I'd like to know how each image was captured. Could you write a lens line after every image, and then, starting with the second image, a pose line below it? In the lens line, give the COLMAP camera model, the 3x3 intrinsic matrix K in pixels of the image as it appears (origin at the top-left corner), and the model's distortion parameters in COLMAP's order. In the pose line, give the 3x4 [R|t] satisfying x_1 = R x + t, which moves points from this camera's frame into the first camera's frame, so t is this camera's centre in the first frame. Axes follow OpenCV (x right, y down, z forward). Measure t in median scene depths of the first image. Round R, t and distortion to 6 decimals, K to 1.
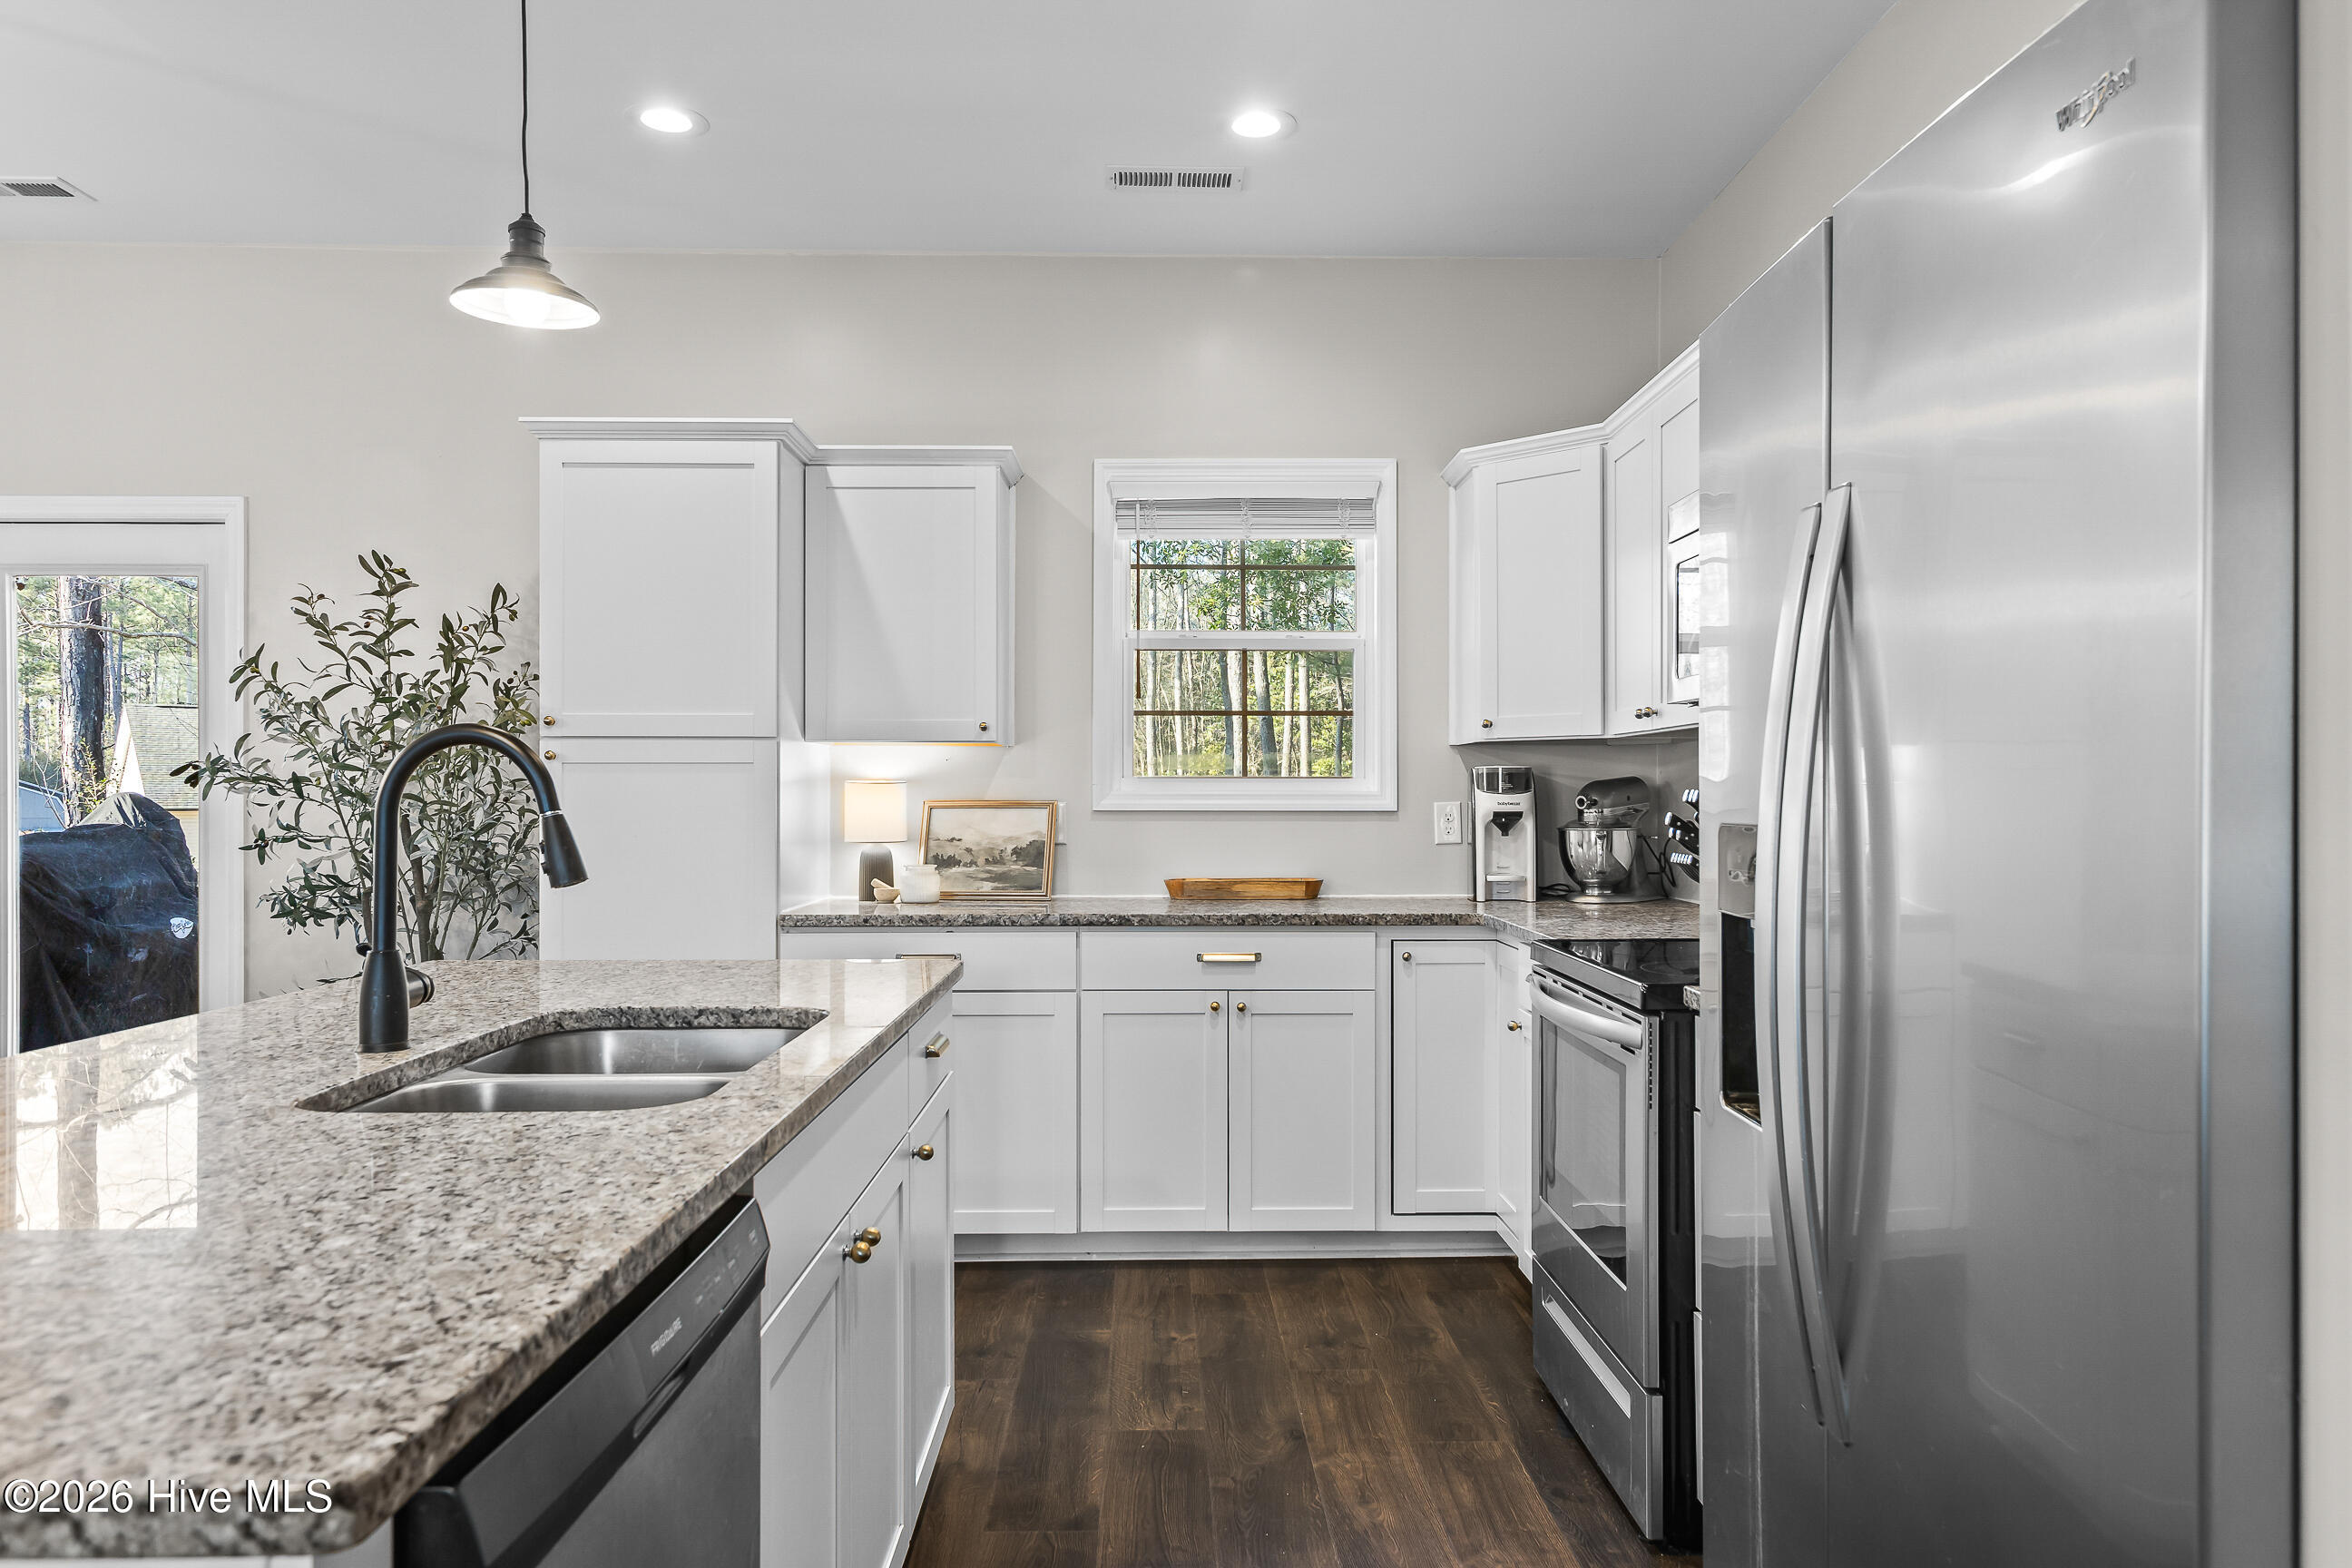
lens RADIAL K [[1563.3, 0, 1194.6], [0, 1563.3, 792.0], [0, 0, 1]] dist [0.012163, -0.001380]
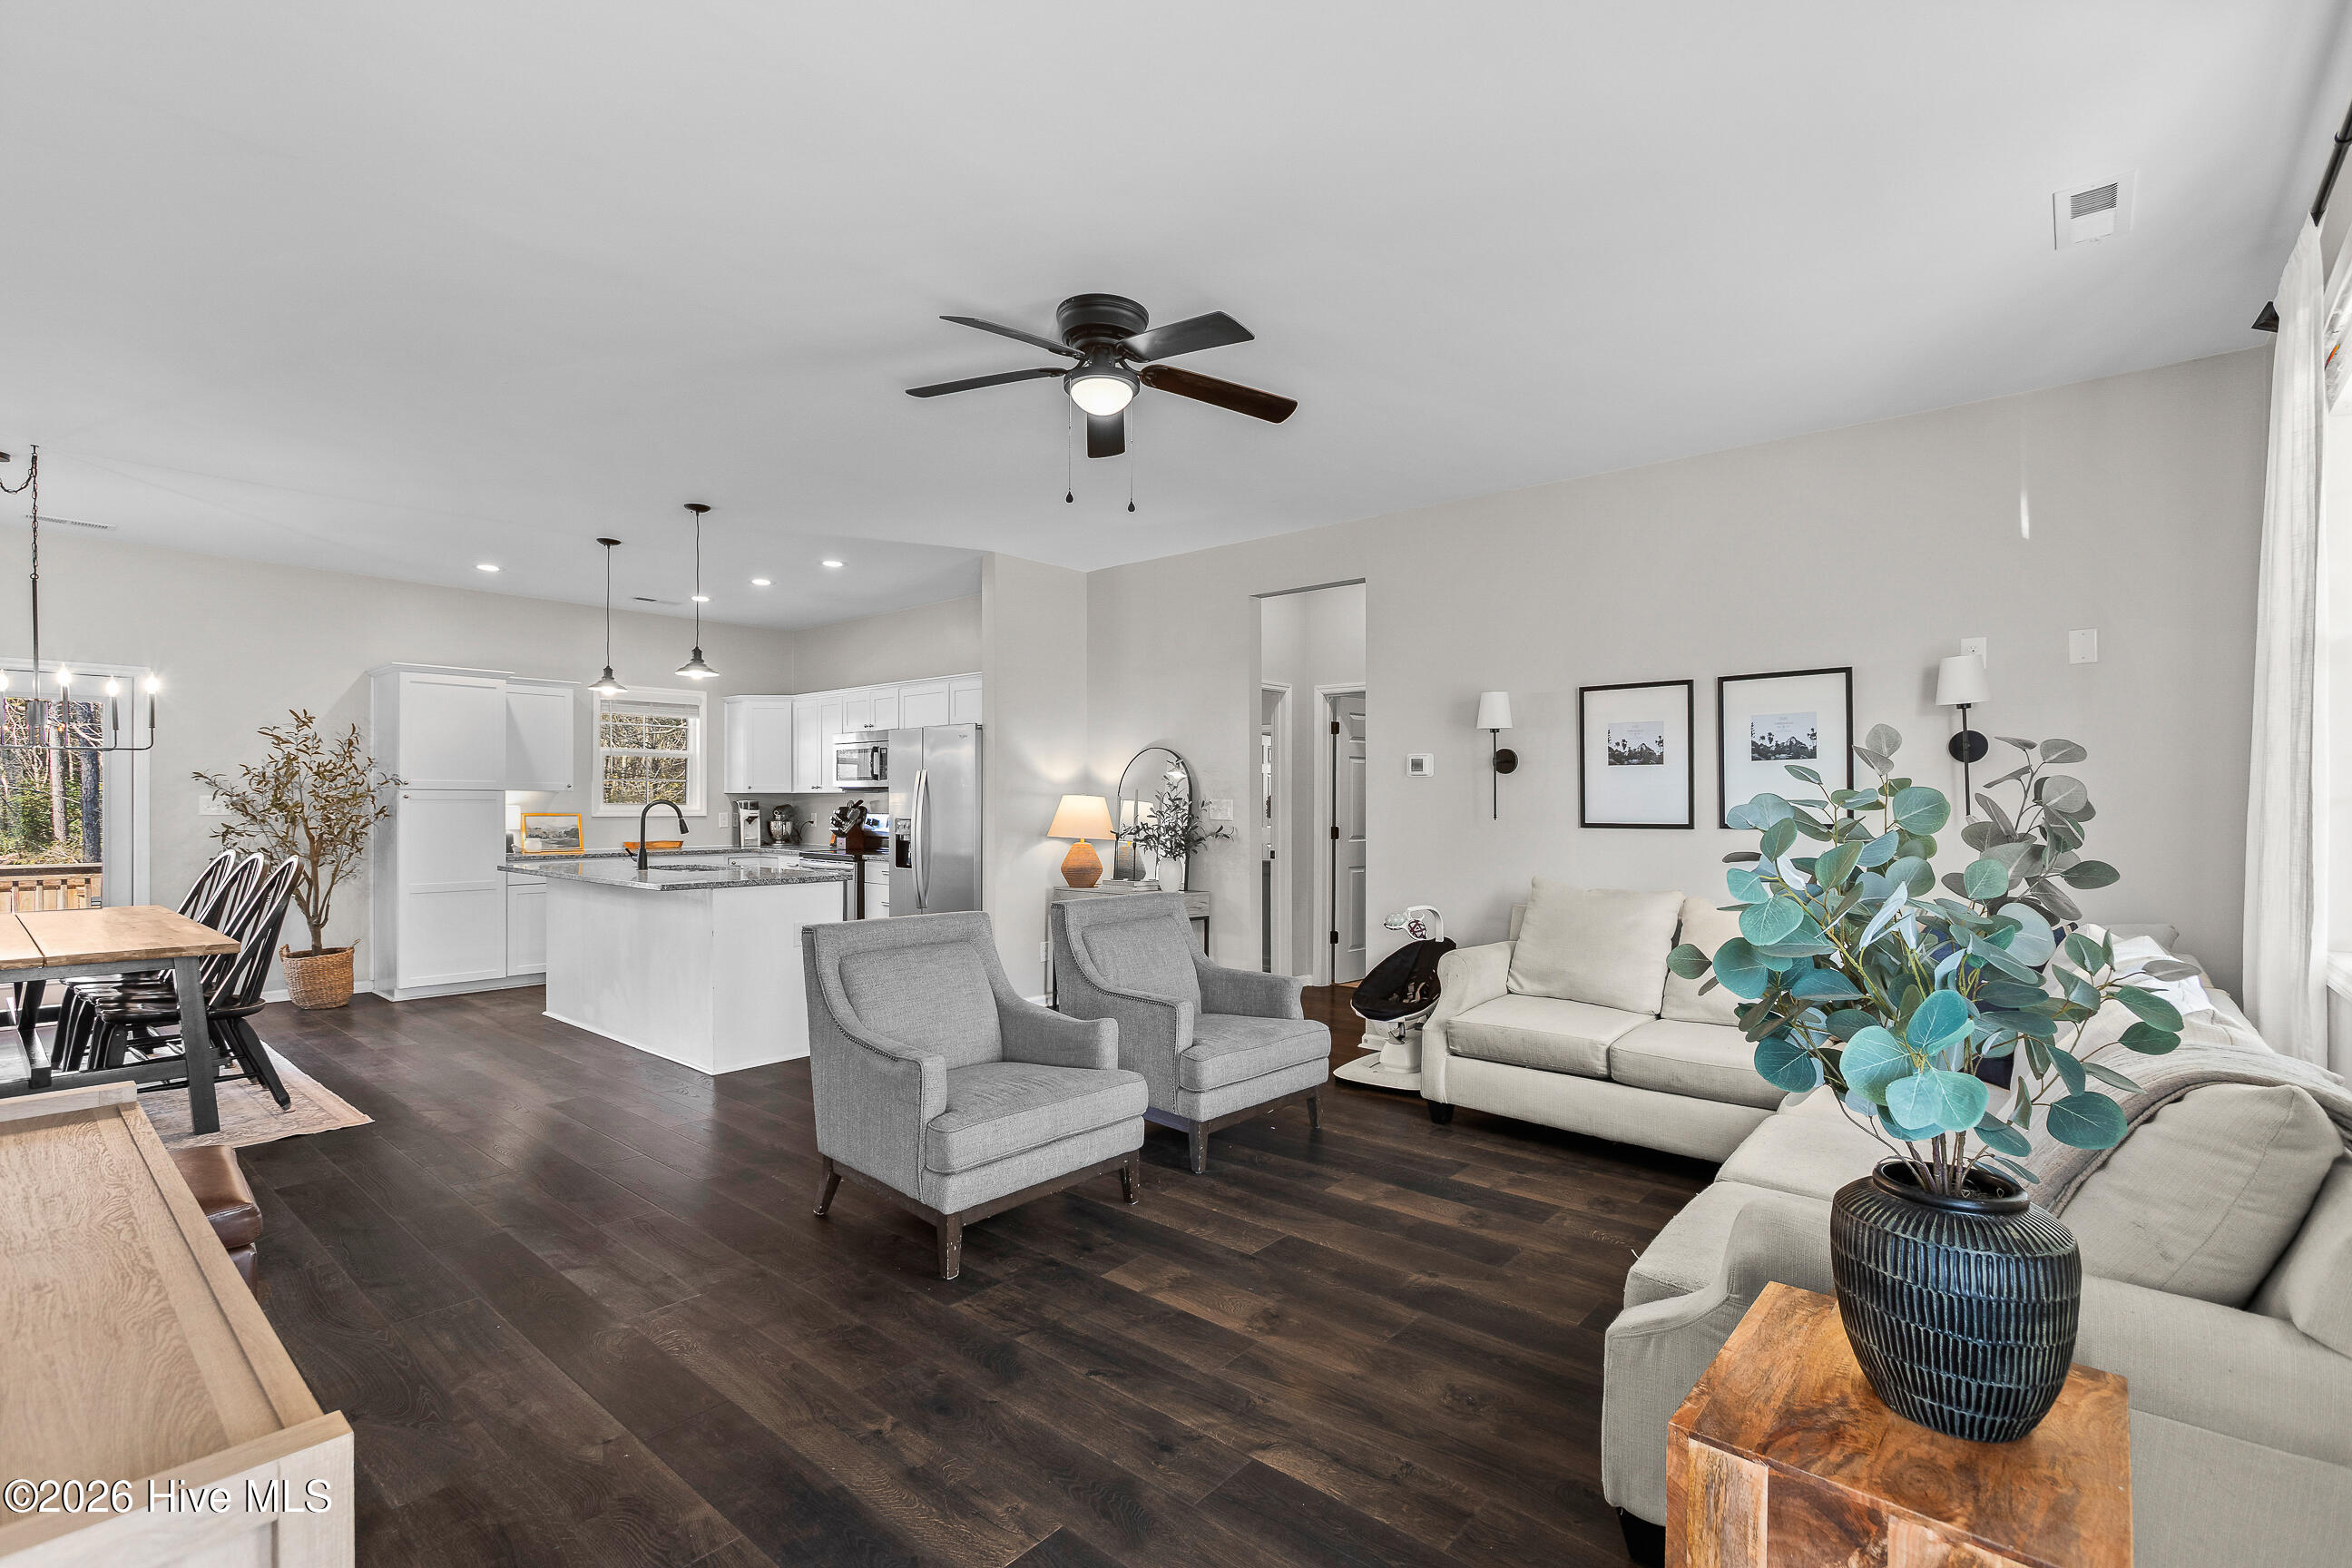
lens RADIAL K [[1061.3, 0, 1158.2], [0, 1061.3, 797.7], [0, 0, 1]] dist [-0.004934, 0.003994]
pose [[0.682703, 0.005512, 0.730675, -0.819113], [-0.005371, 0.999982, -0.002524, -0.023693], [-0.730677, -0.002201, 0.682720, -1.043765]]
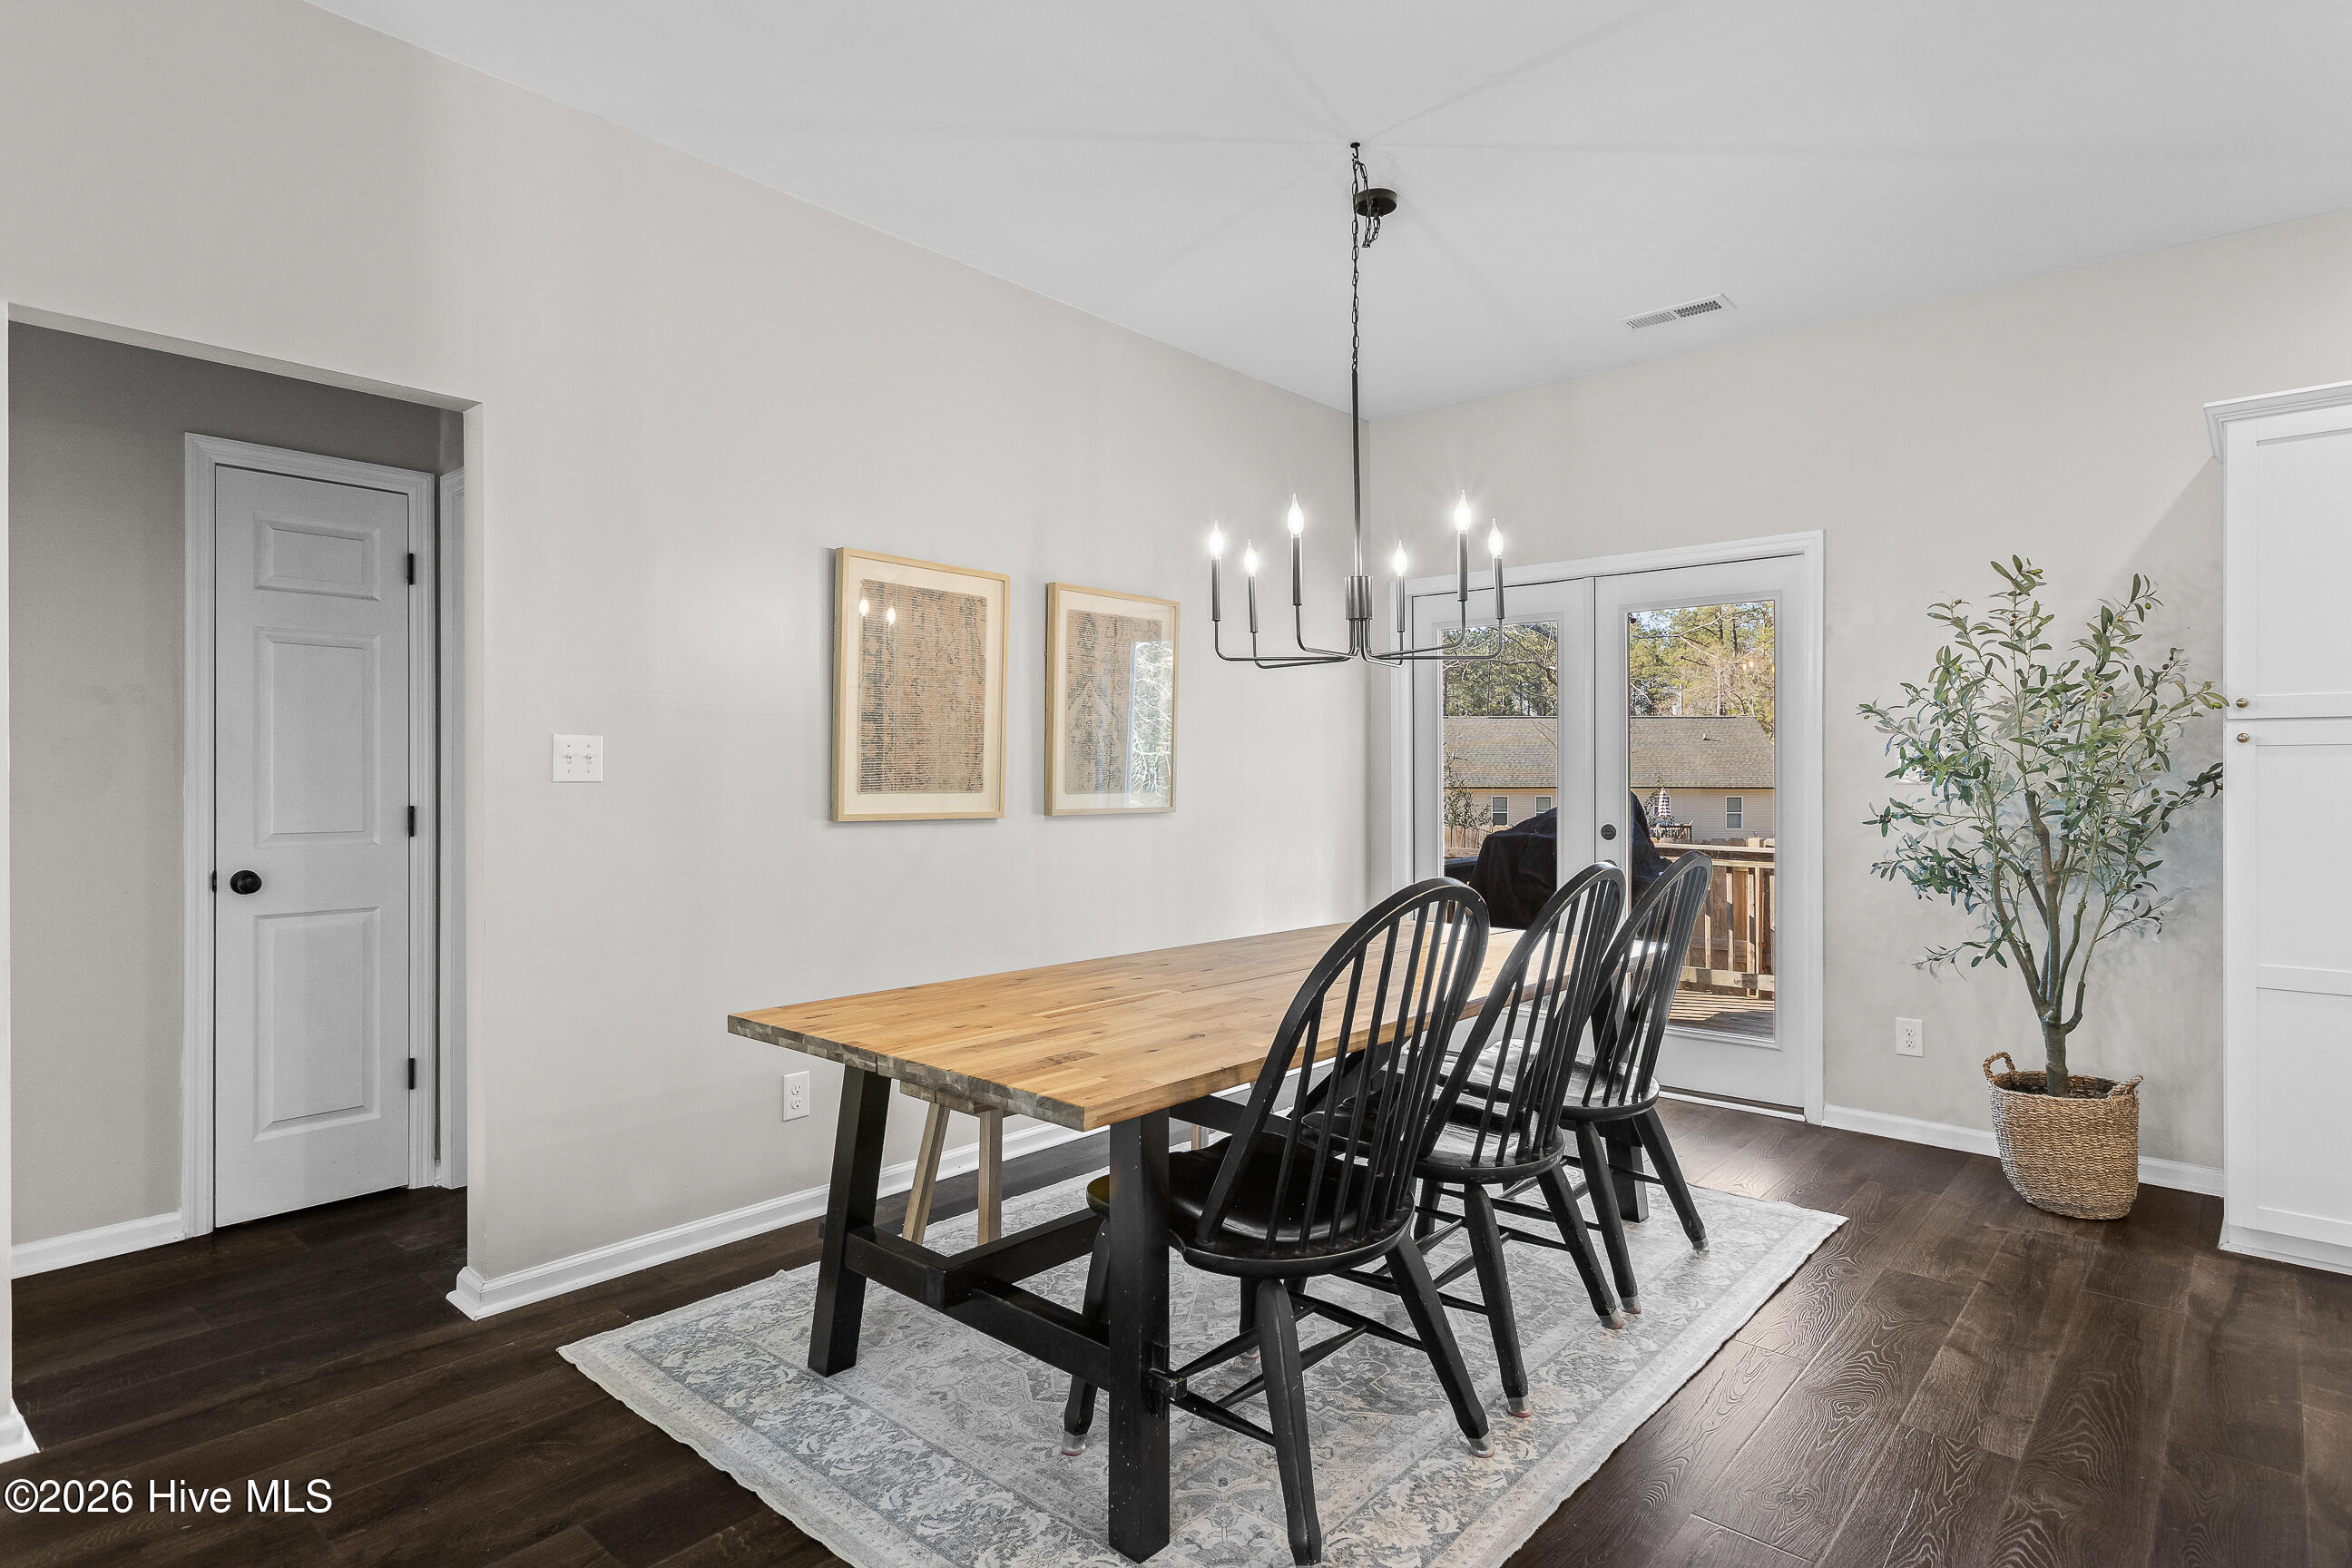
lens RADIAL K [[1233.1, 0, 1172.7], [0, 1233.1, 775.4], [0, 0, 1]] dist [-0.011708, 0.002847]
pose [[0.730907, 0.000201, -0.682477, -0.371004], [0.000041, 1.000000, 0.000338, 0.000275], [0.682477, -0.000275, 0.730907, -0.032480]]
